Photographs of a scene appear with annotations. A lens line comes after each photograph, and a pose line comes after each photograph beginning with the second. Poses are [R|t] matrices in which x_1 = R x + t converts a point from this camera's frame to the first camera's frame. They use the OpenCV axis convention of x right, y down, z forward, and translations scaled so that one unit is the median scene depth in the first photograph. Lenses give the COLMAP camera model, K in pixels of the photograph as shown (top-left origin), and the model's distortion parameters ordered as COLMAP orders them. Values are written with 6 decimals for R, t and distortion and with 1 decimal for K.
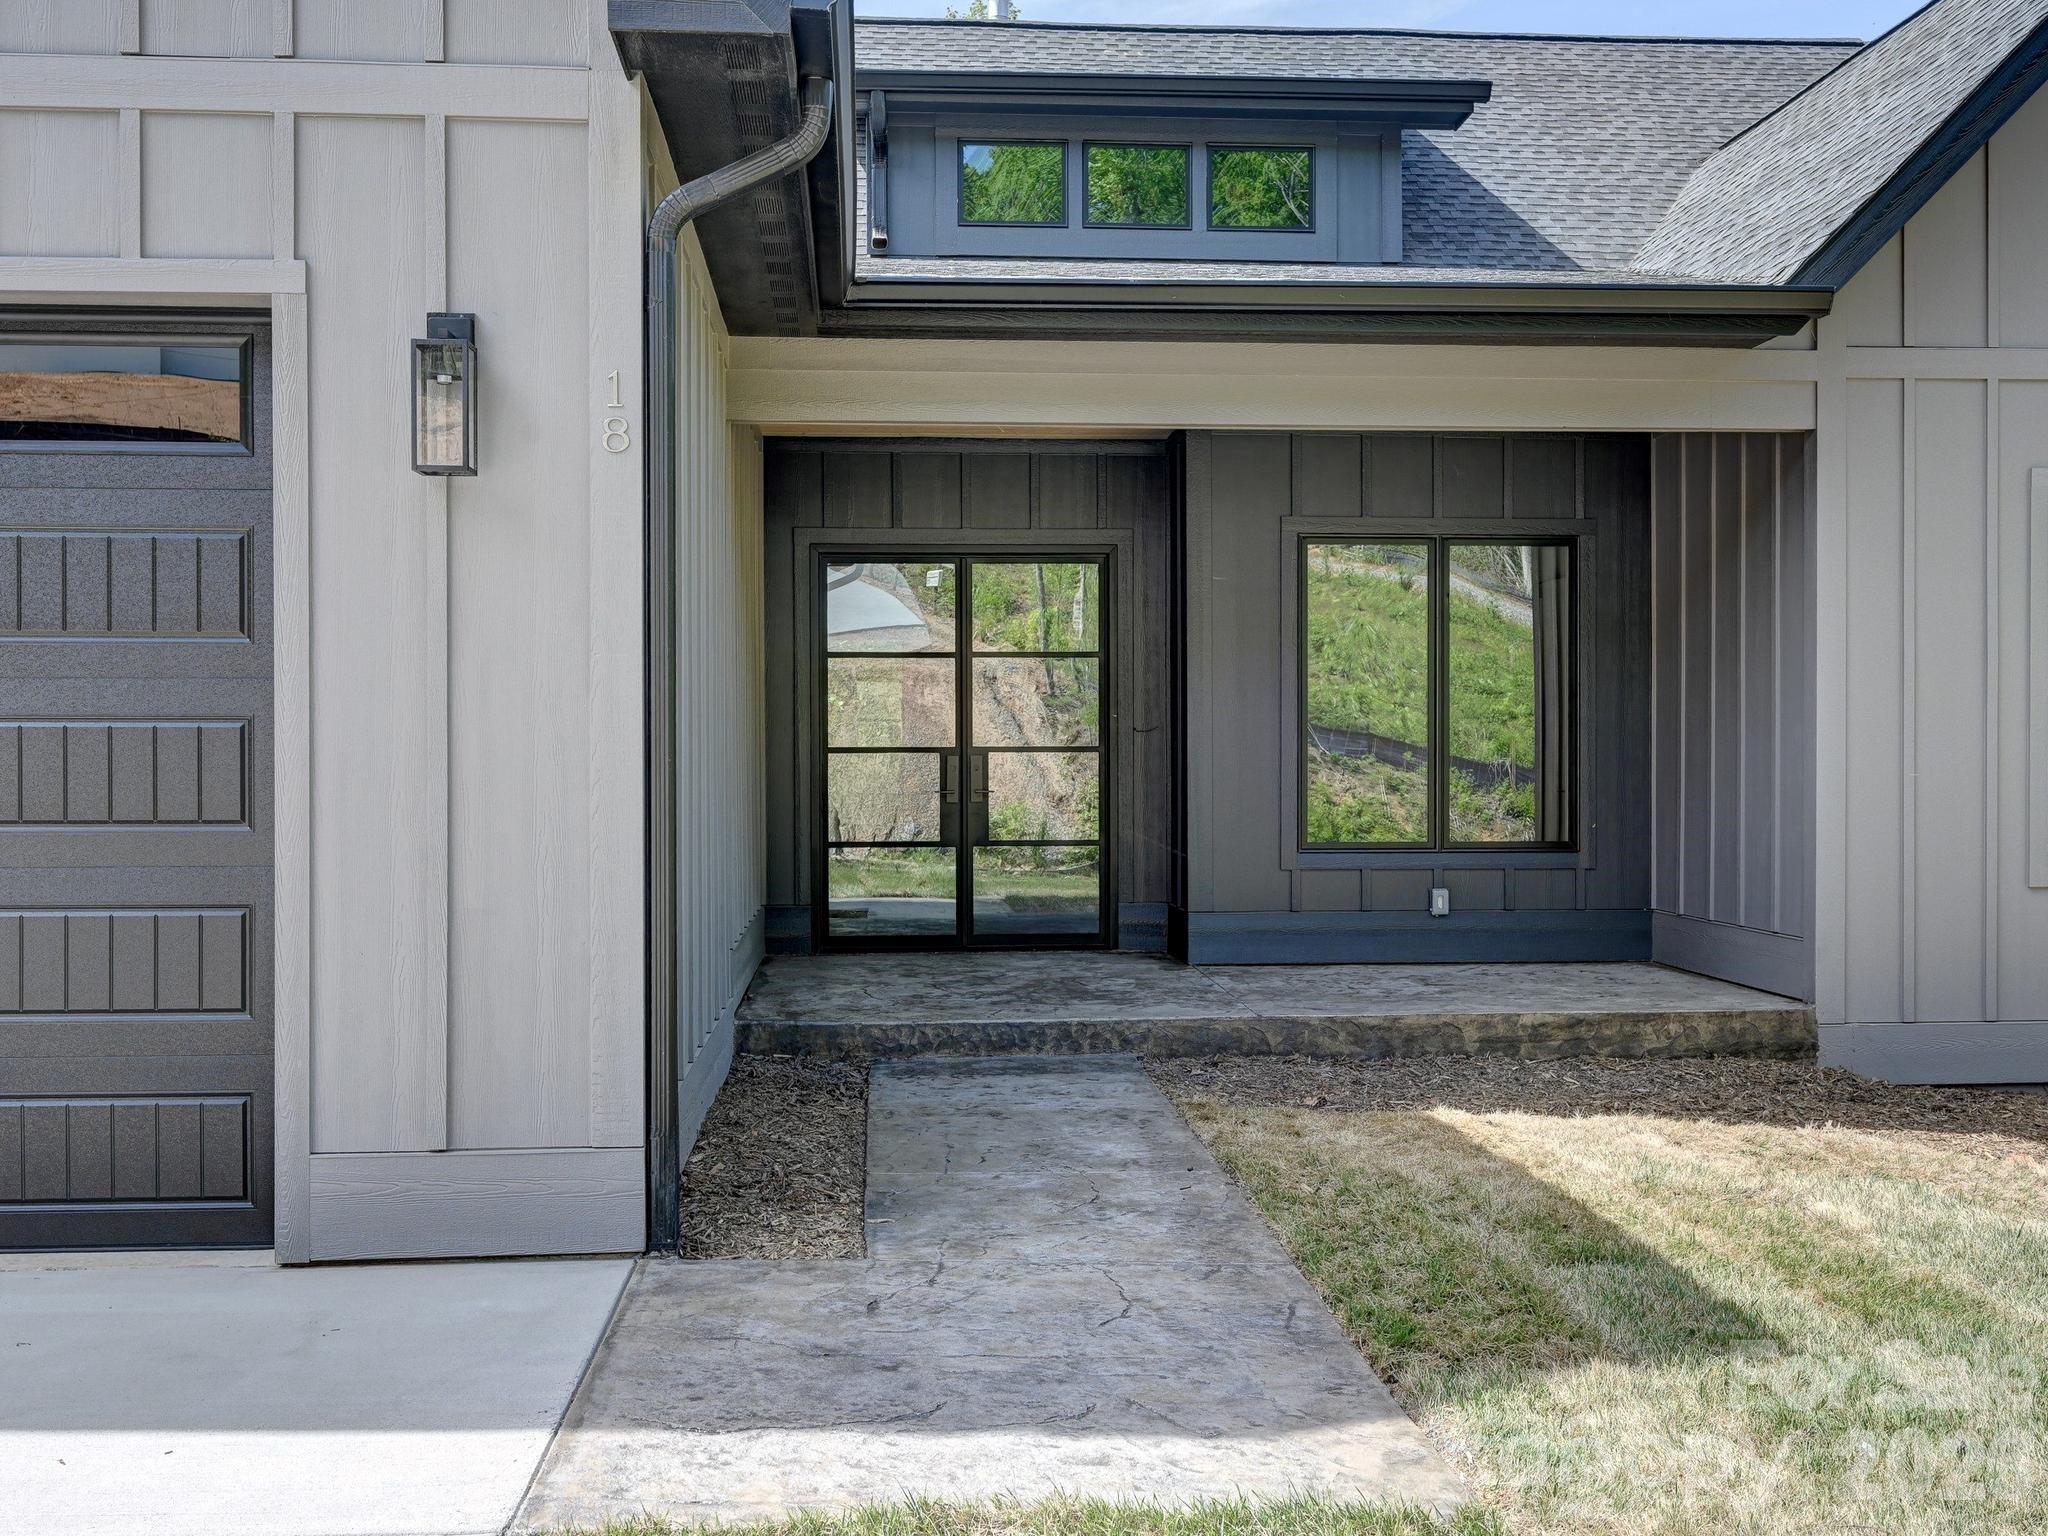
lens RADIAL K [[2068.3, 0, 1026.7], [0, 2068.3, 768.4], [0, 0, 1]] dist [0.001859, 0.000000]
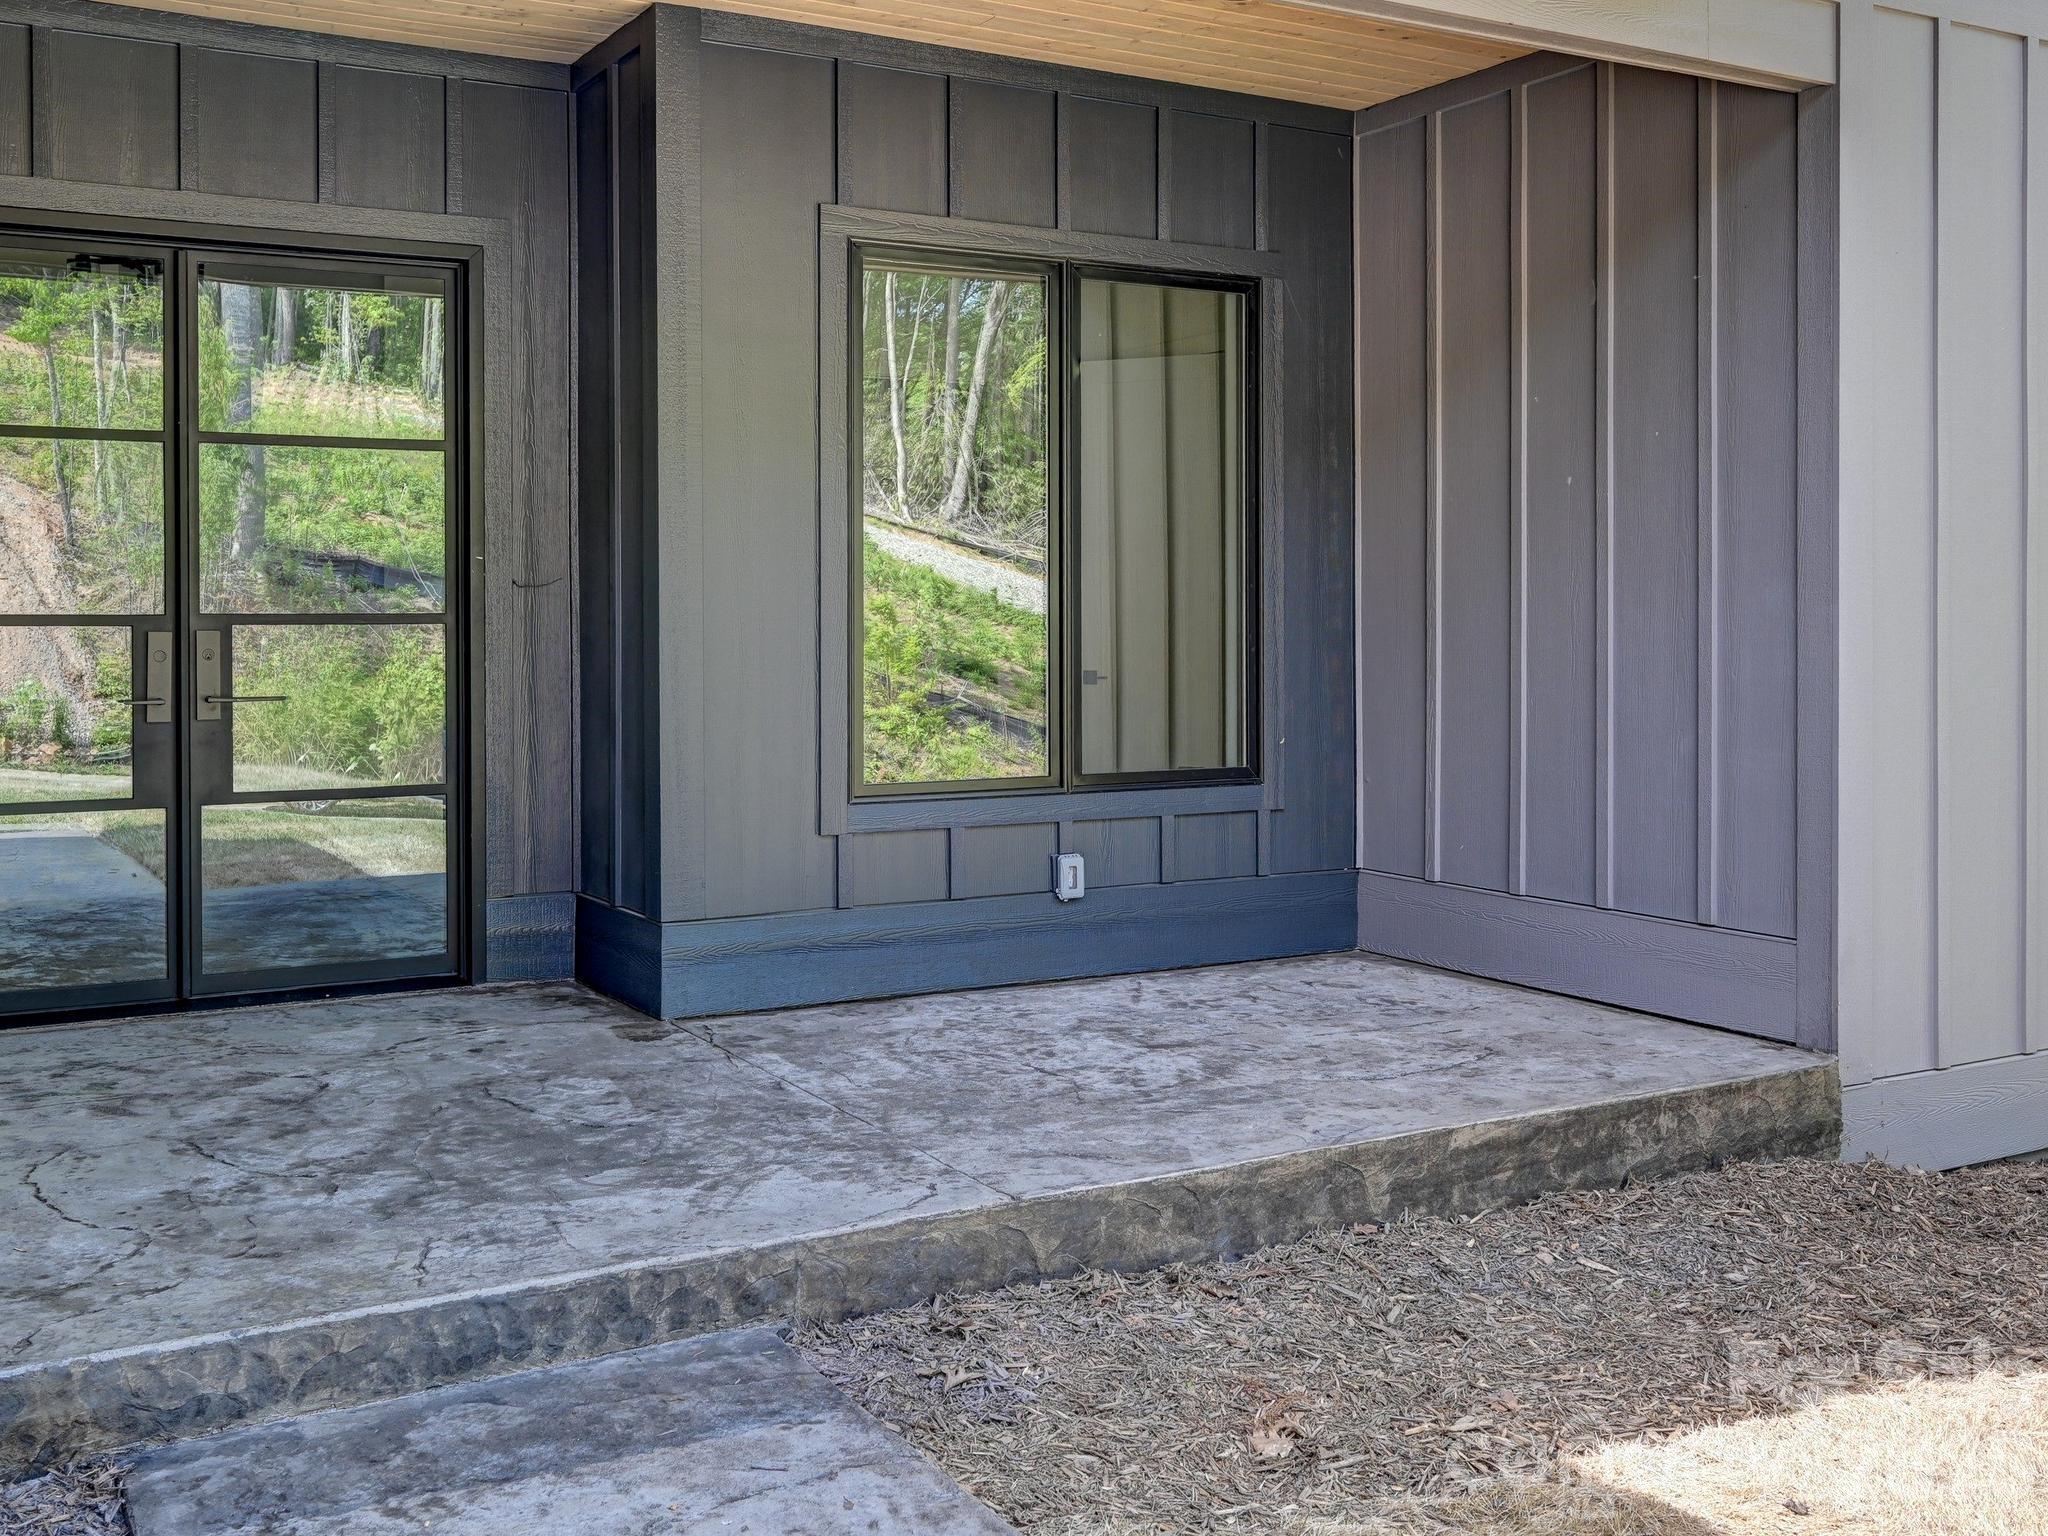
lens RADIAL K [[2068.3, 0, 1003.4], [0, 2068.3, 609.3], [0, 0, 1]] dist [0.001859, 0.000000]
pose [[0.899421, 0.000800, 0.437082, -0.092694], [0.002399, 0.999974, -0.006767, -0.009888], [-0.437076, 0.007135, 0.899396, 0.573771]]
